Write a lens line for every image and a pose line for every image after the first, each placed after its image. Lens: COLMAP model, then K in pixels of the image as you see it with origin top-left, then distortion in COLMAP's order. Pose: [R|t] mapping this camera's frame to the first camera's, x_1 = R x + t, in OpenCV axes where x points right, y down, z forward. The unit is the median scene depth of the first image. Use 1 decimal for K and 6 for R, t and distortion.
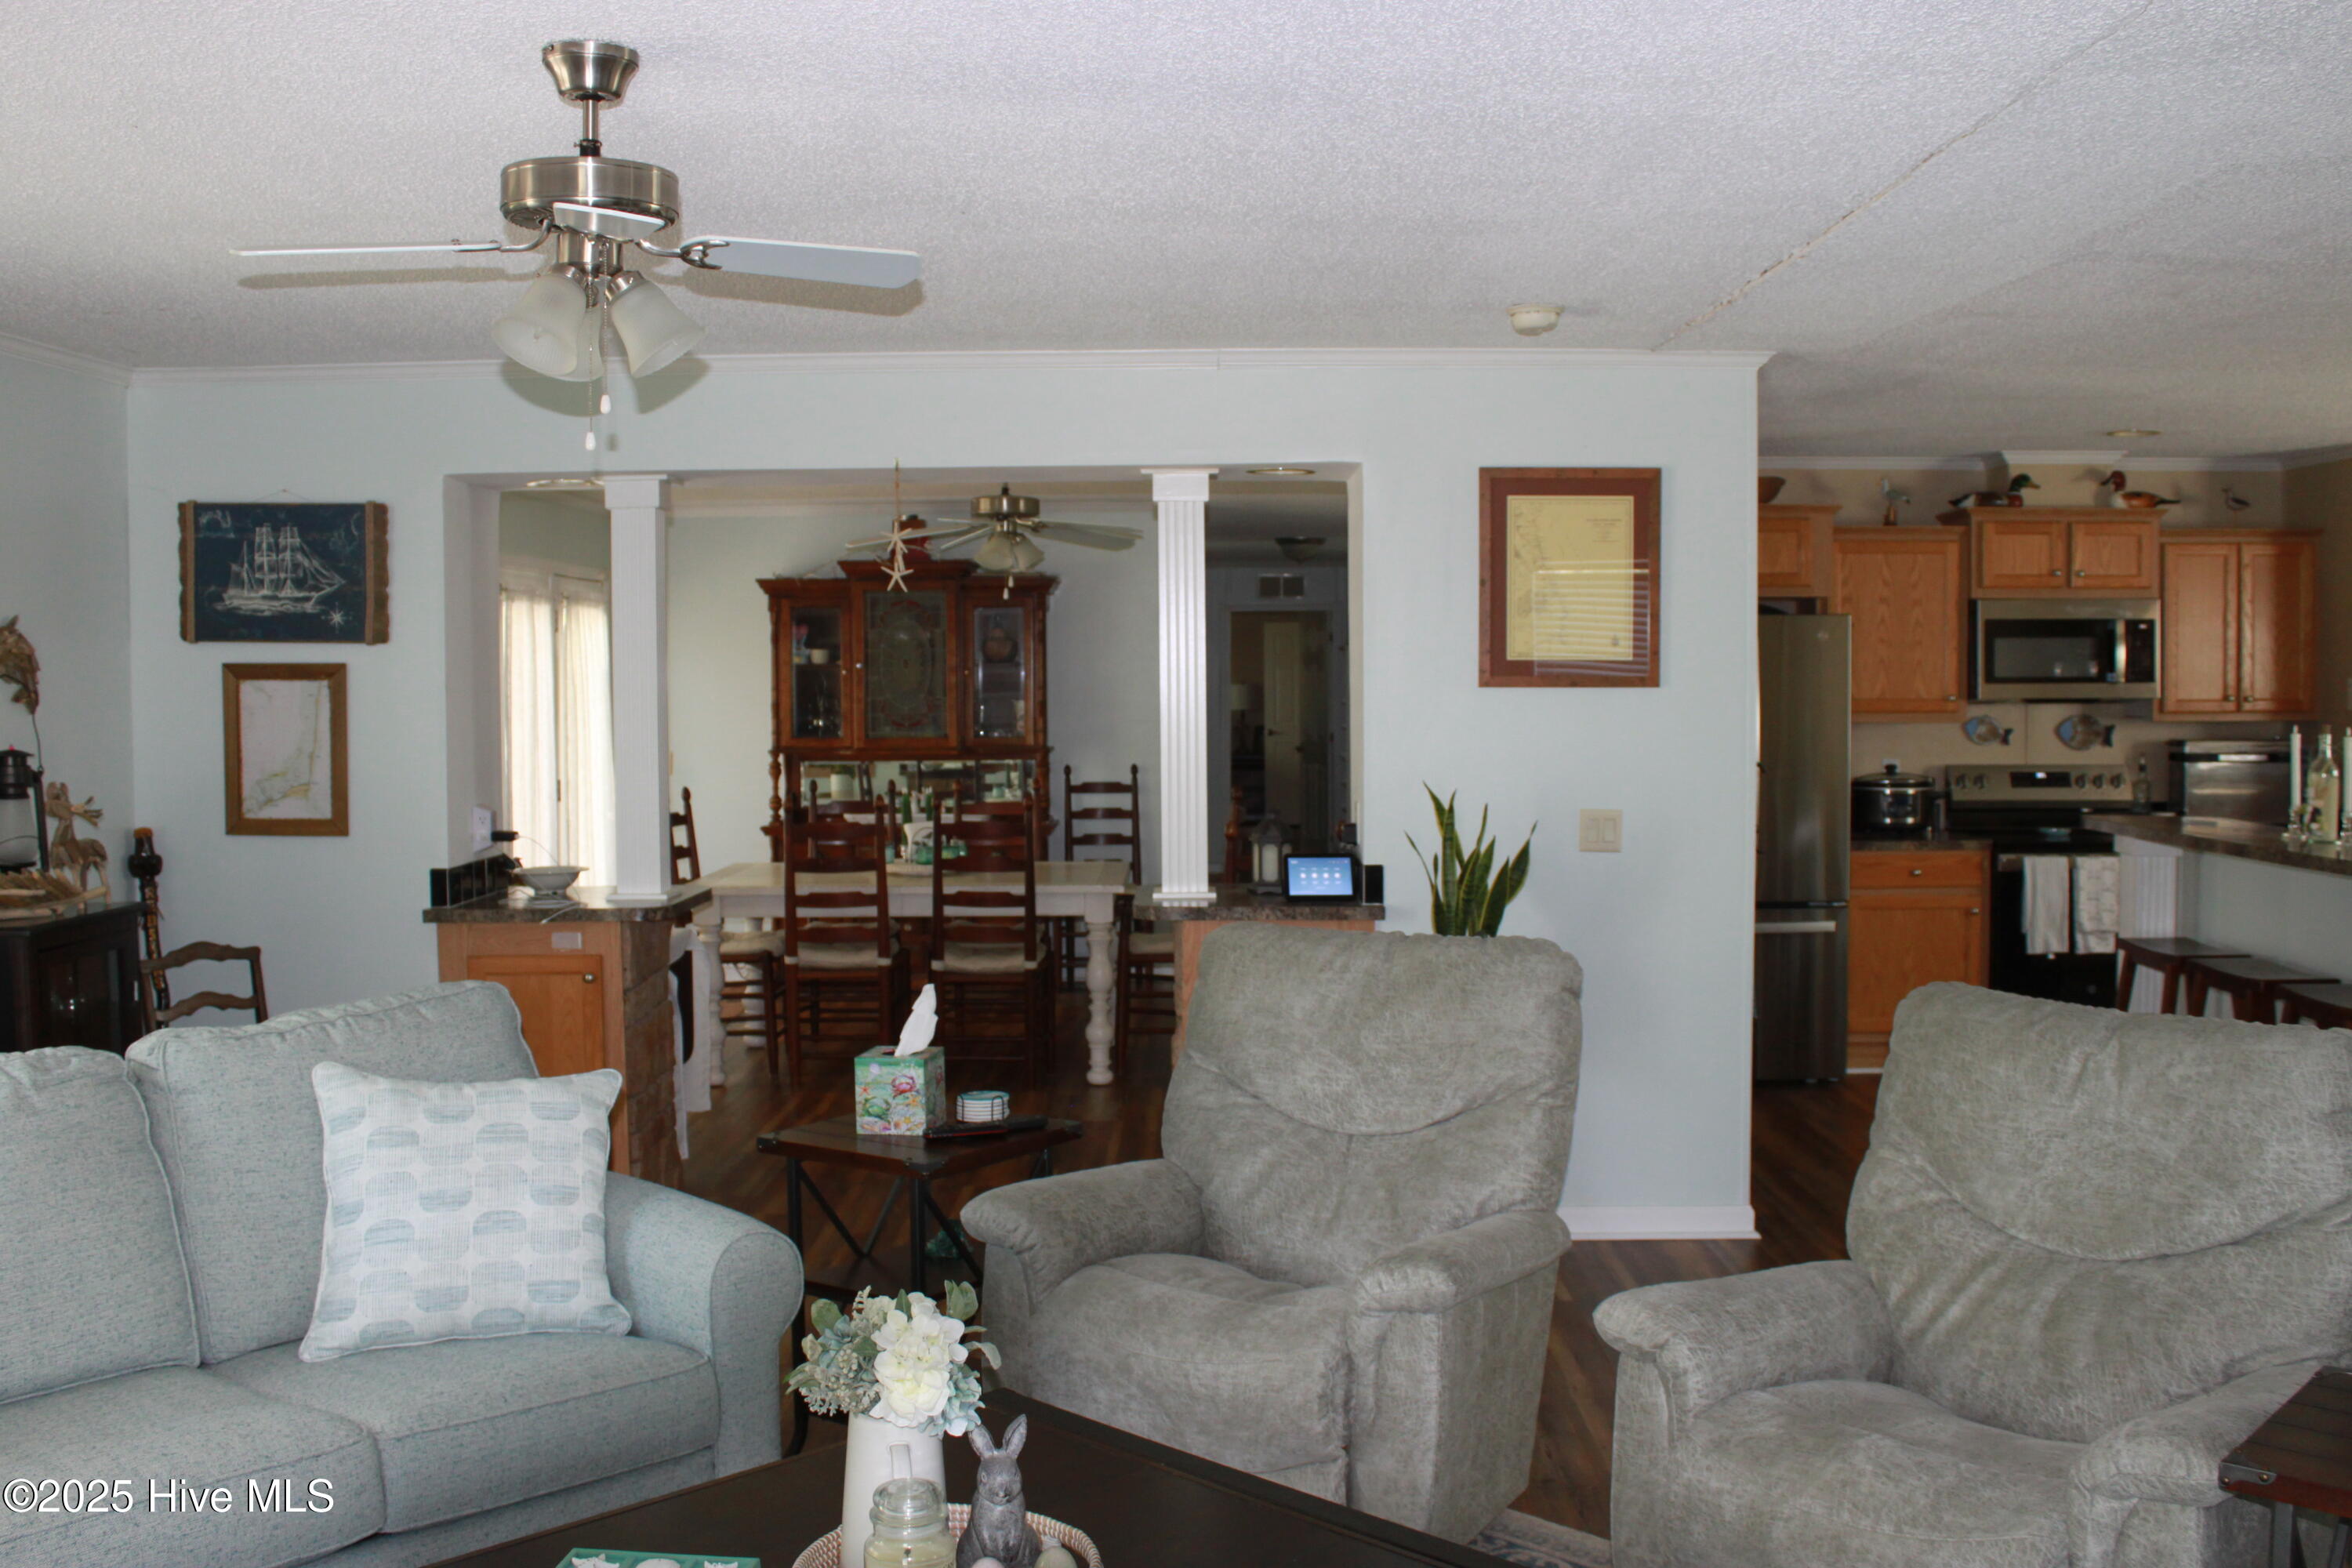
lens RADIAL K [[2184.6, 0, 1168.5], [0, 2184.6, 770.7], [0, 0, 1]] dist [-0.151082, 0.164206]
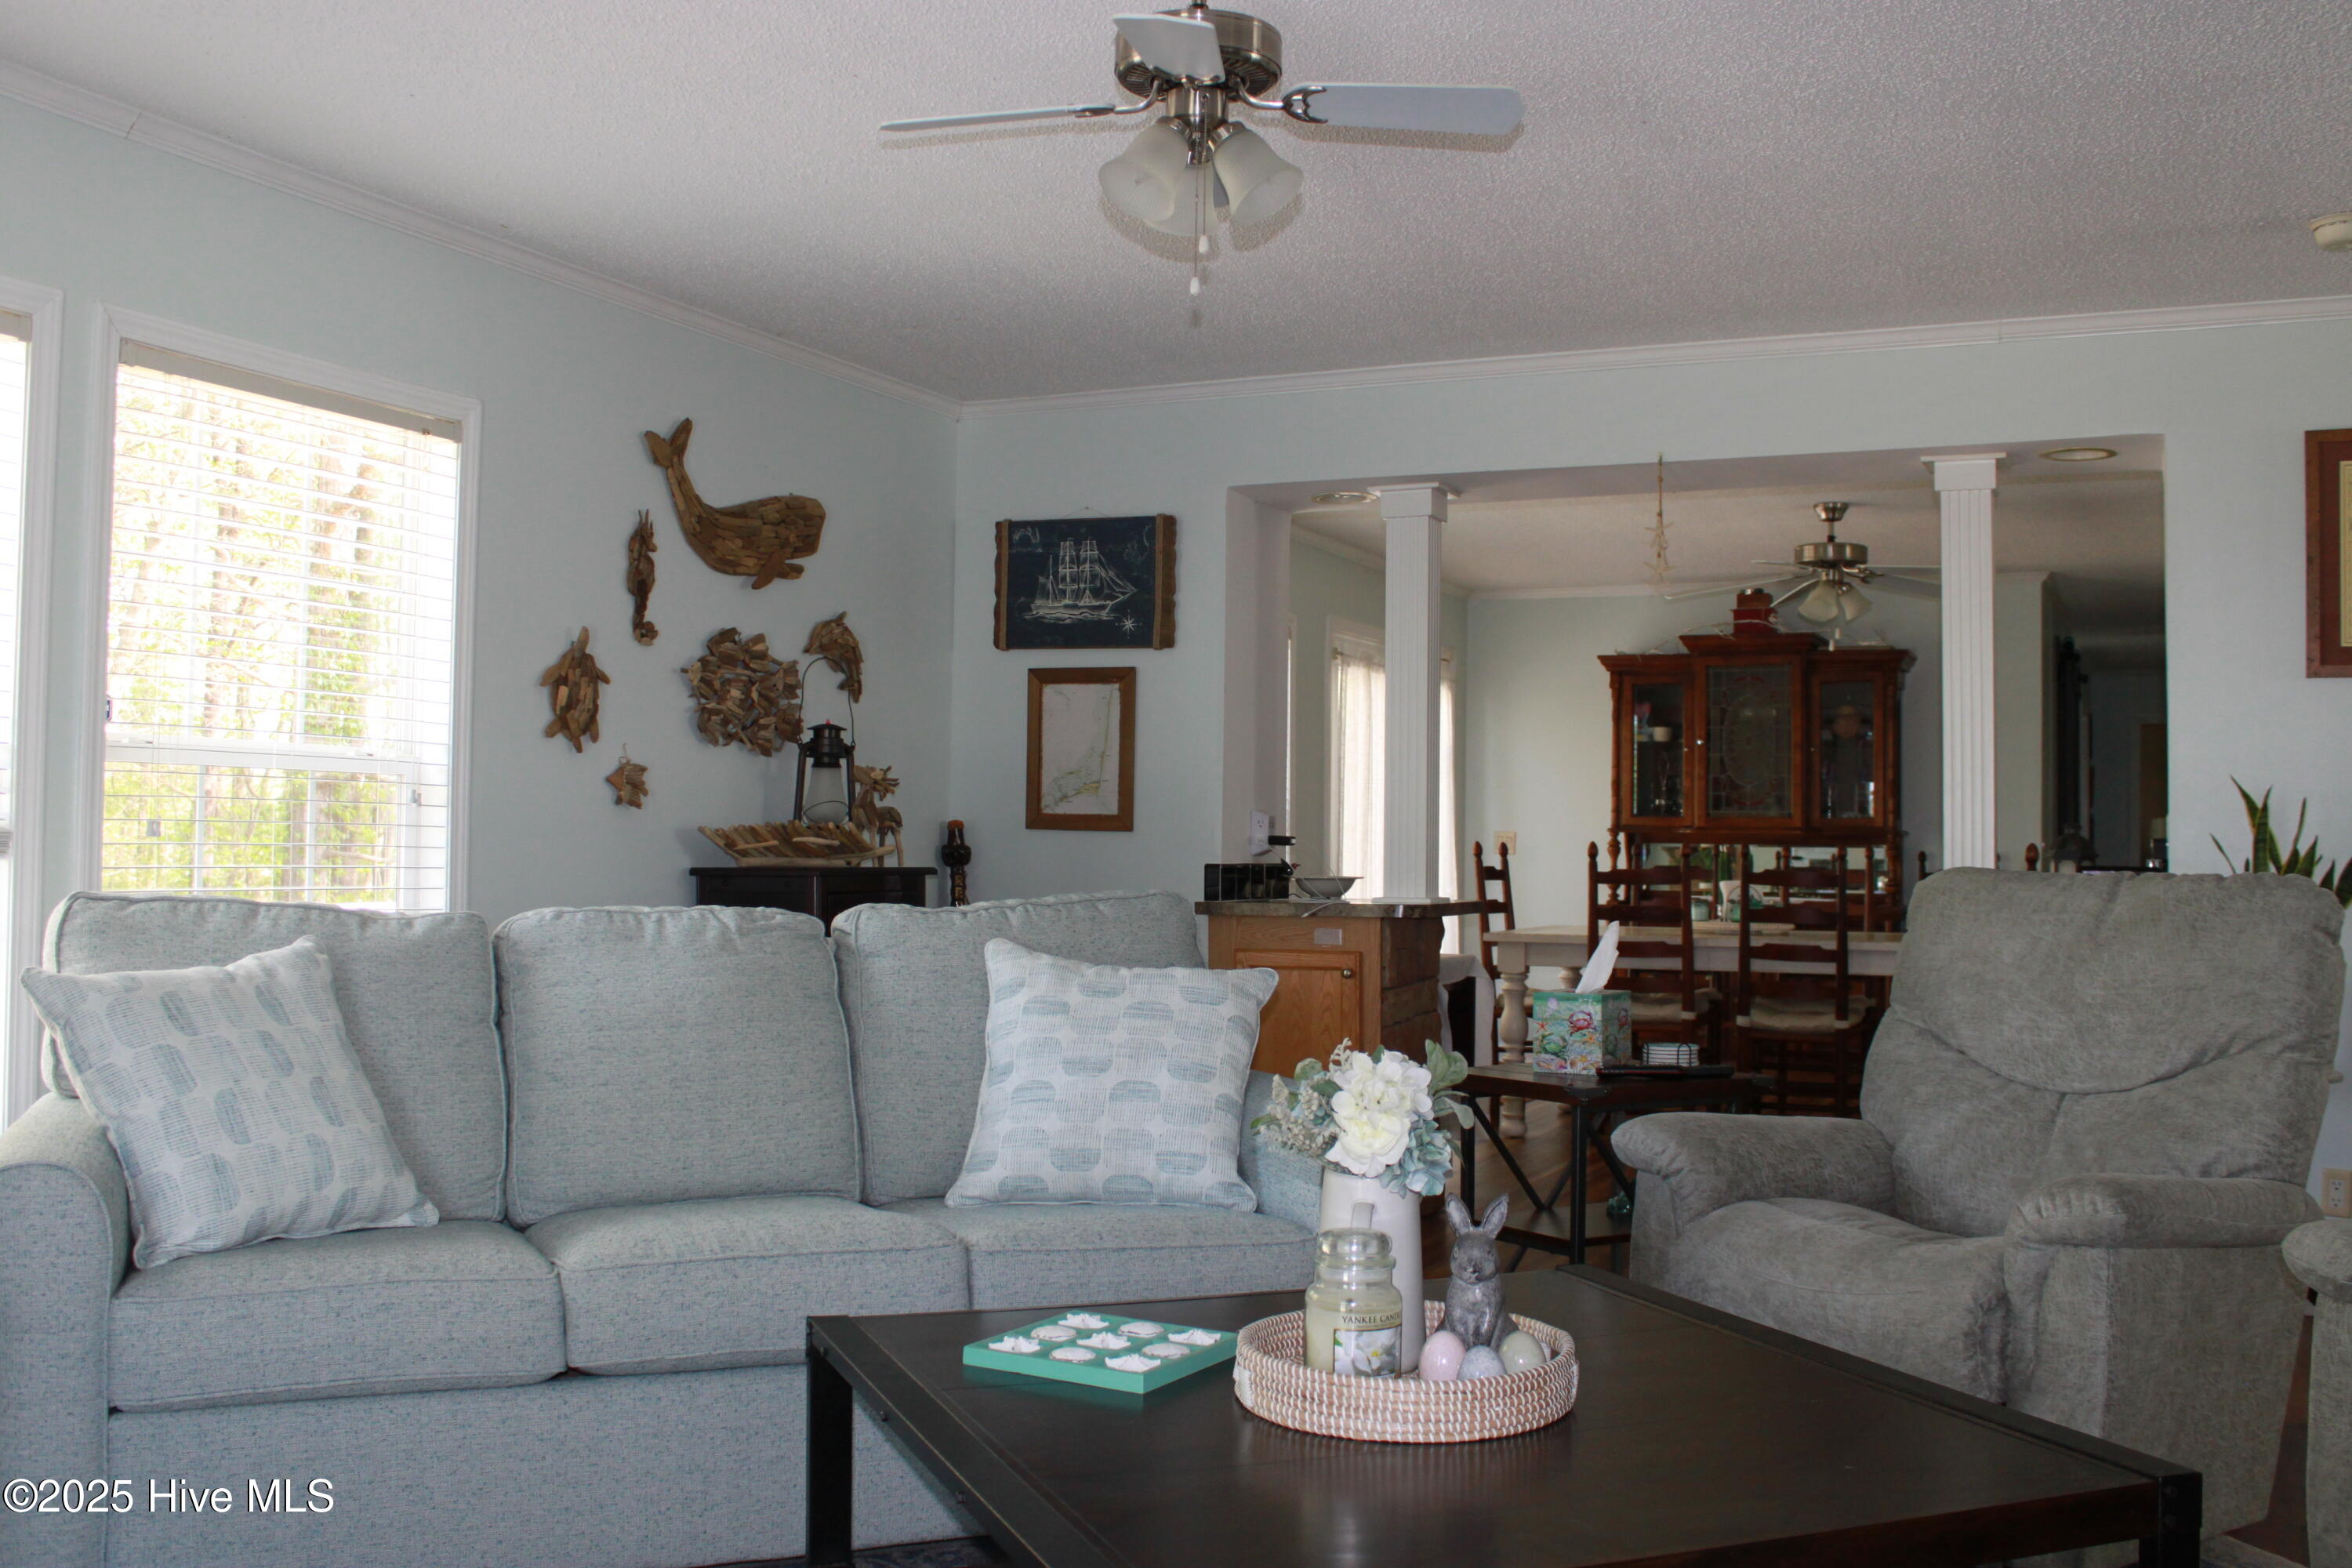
lens RADIAL K [[2190.3, 0, 1176.0], [0, 2190.3, 784.0], [0, 0, 1]] dist [-0.143089, 0.146441]
pose [[0.912416, 0.006079, -0.409218, 0.084812], [-0.036166, 0.997176, -0.065823, 0.086028], [0.407662, 0.074858, 0.910059, 0.033056]]
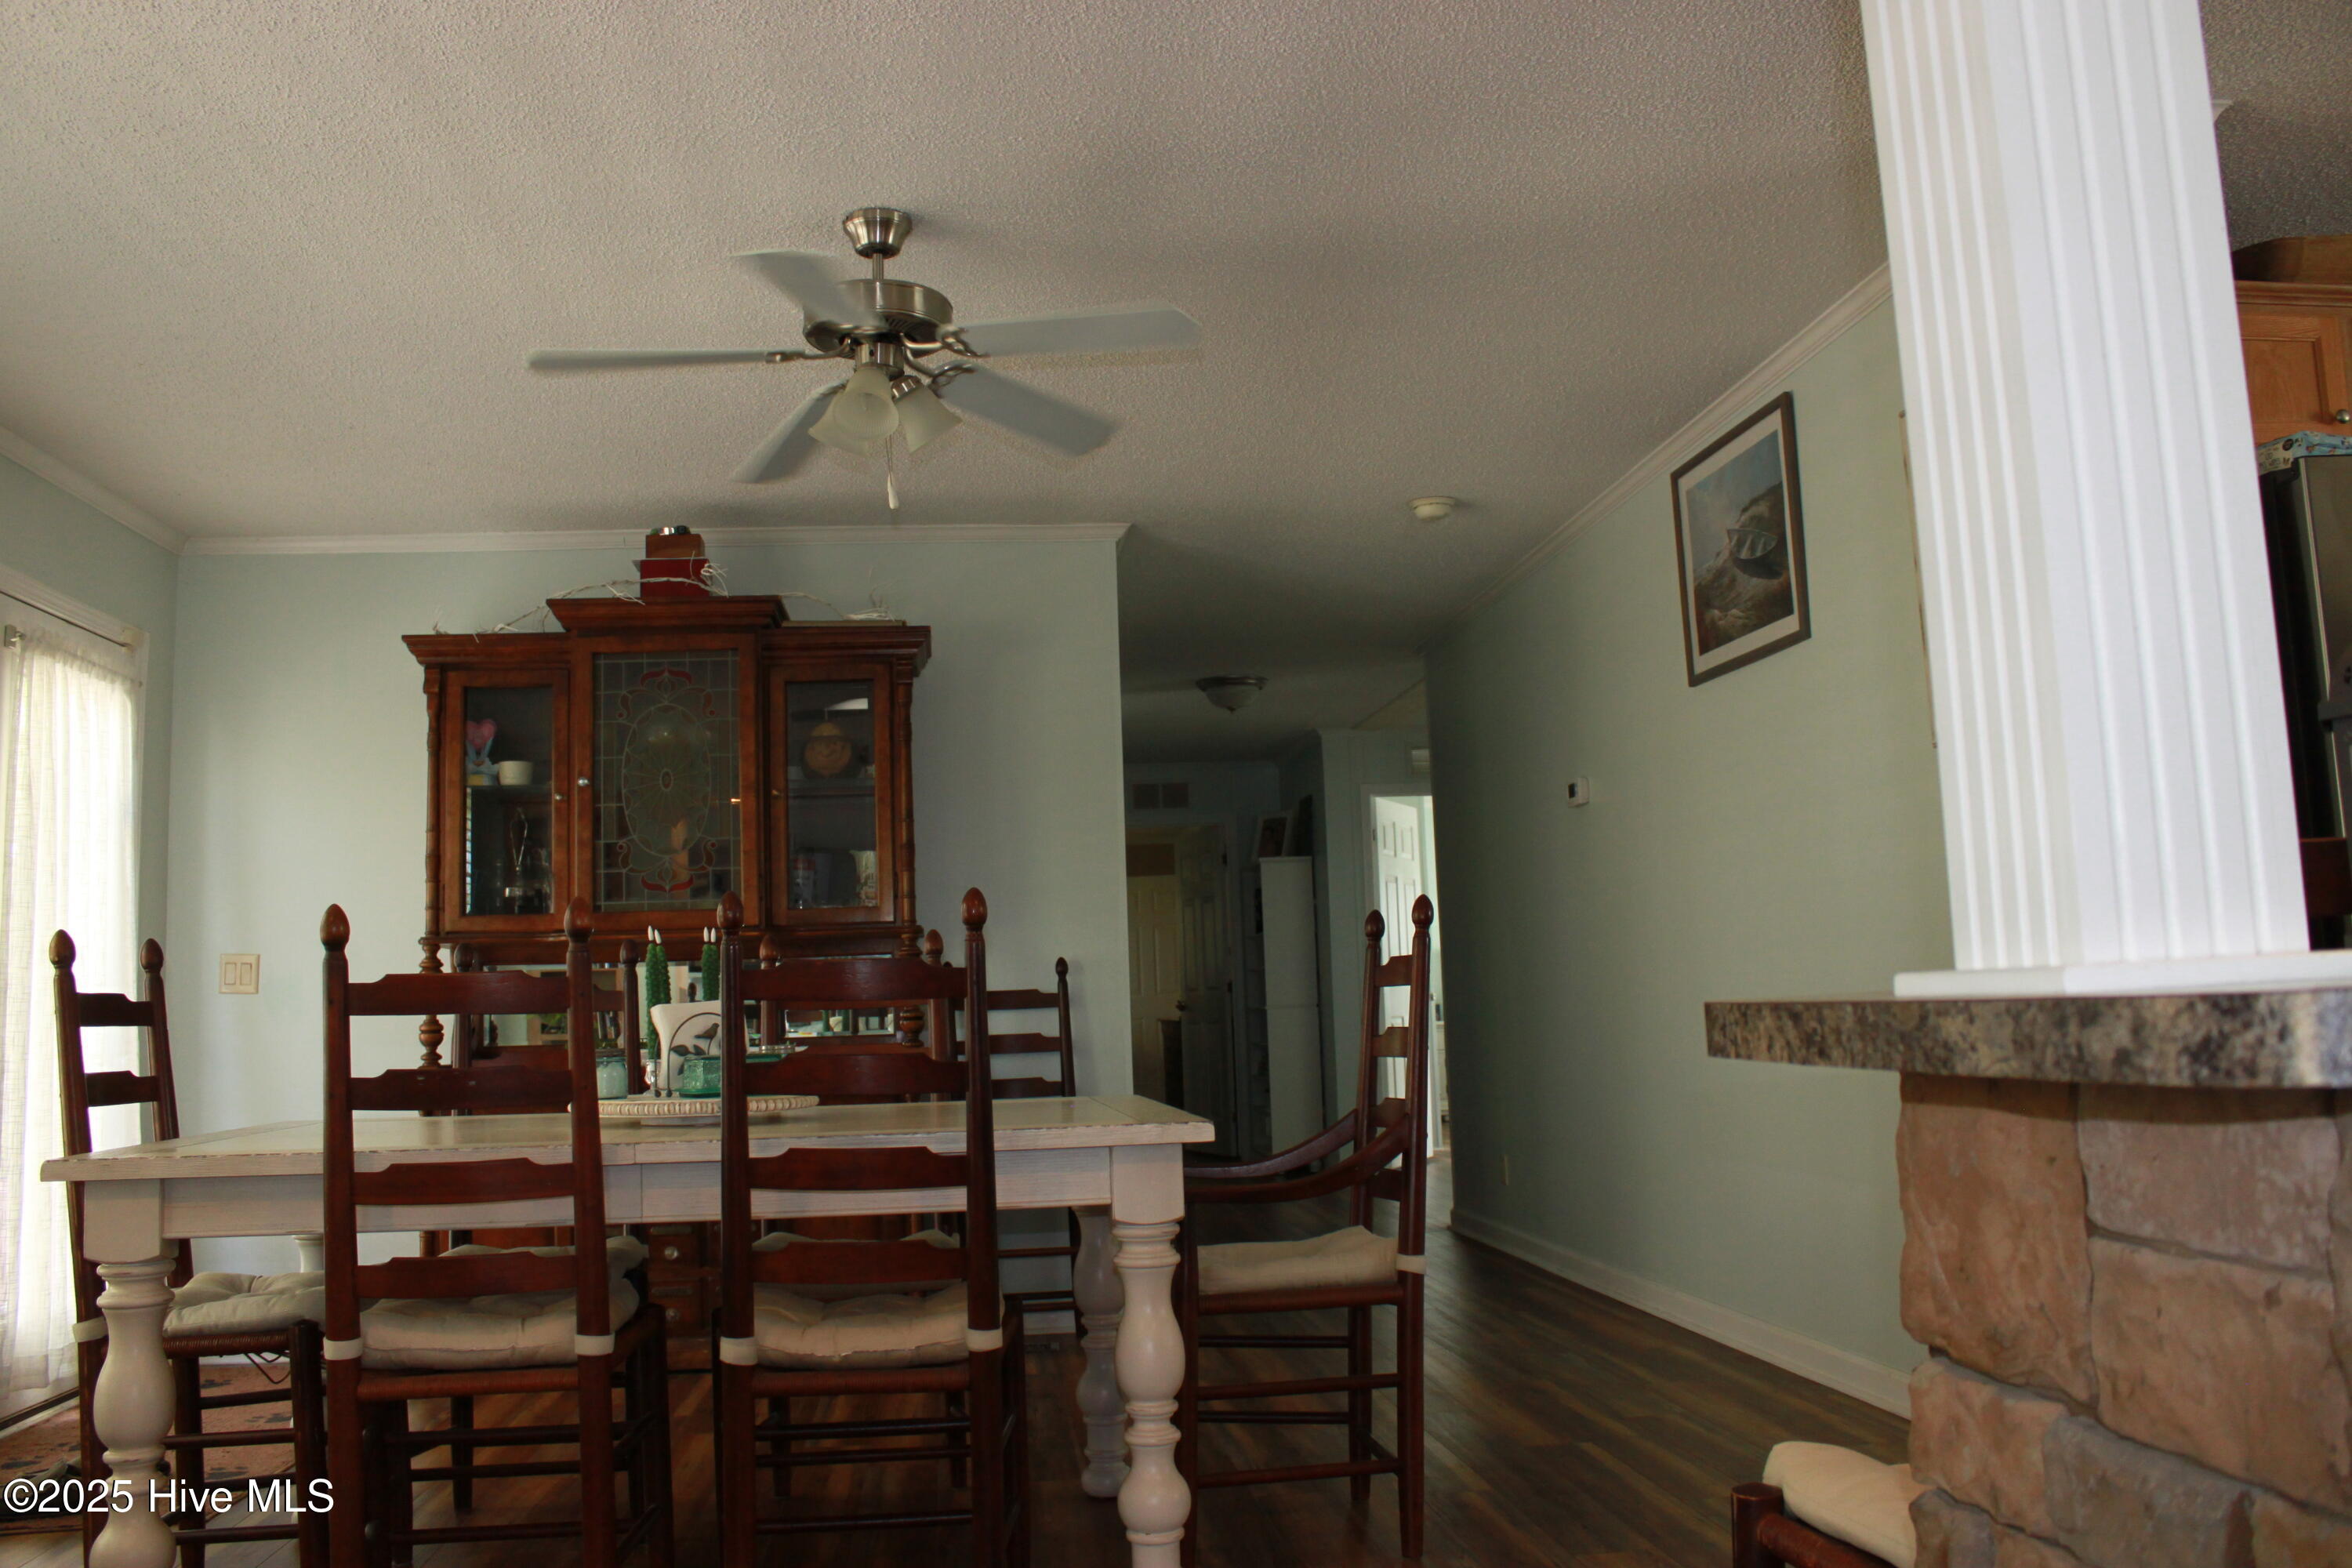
lens RADIAL K [[1944.8, 0, 1176.0], [0, 1944.8, 784.0], [0, 0, 1]] dist [-0.166954, 0.145753]
pose [[0.991307, -0.015000, 0.130707, -0.109476], [0.035923, 0.986588, -0.159229, 0.072555], [-0.126566, 0.162540, 0.978551, 0.987686]]
